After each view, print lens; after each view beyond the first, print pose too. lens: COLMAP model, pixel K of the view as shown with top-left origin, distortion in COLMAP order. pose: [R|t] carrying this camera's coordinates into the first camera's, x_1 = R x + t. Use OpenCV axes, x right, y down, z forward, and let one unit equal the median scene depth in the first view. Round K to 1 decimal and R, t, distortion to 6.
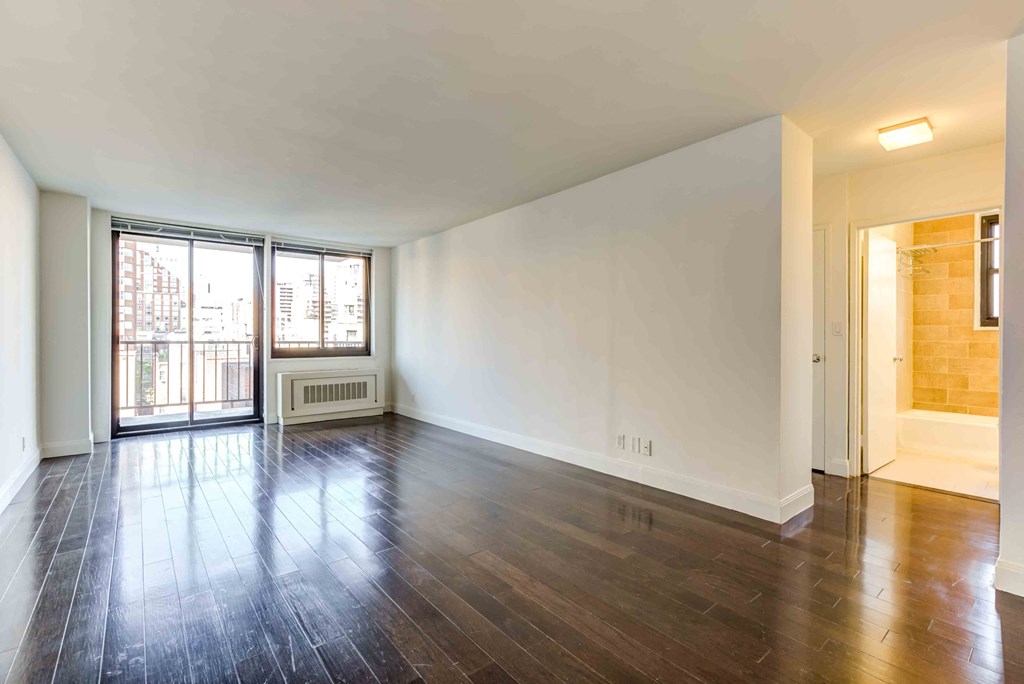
lens RADIAL K [[463.7, 0, 520.8], [0, 463.7, 340.8], [0, 0, 1]] dist [-0.001232, 0.000051]
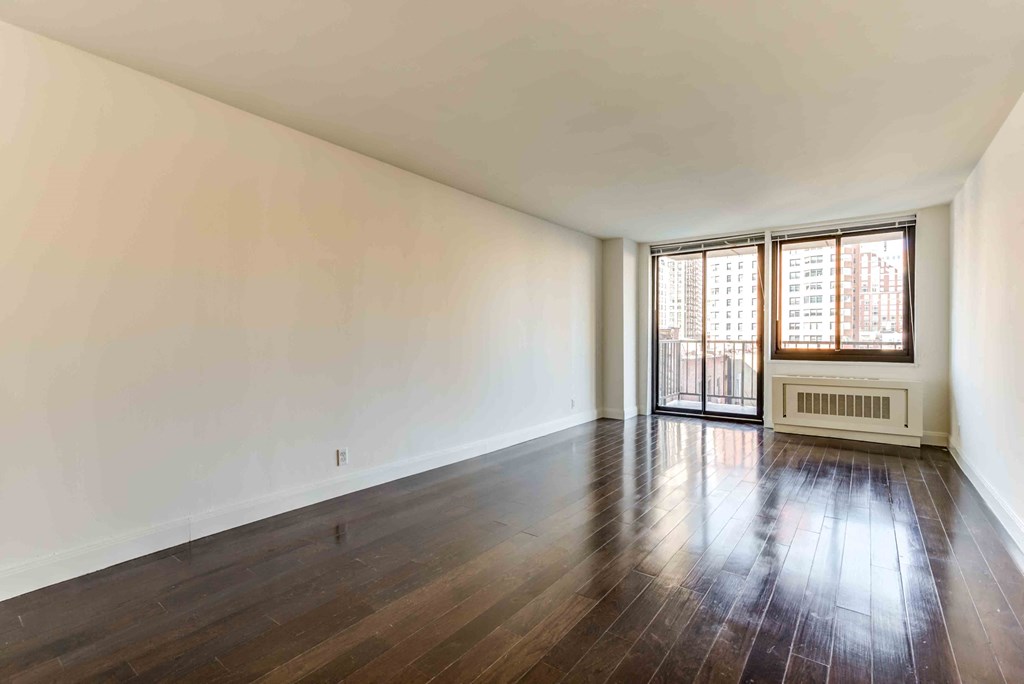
lens RADIAL K [[463.7, 0, 513.1], [0, 463.7, 336.4], [0, 0, 1]] dist [-0.001232, 0.000051]
pose [[0.227033, -0.003396, -0.973881, 0.269740], [-0.006034, 0.999970, -0.004894, -0.001082], [0.973868, 0.006988, 0.227006, 0.267505]]
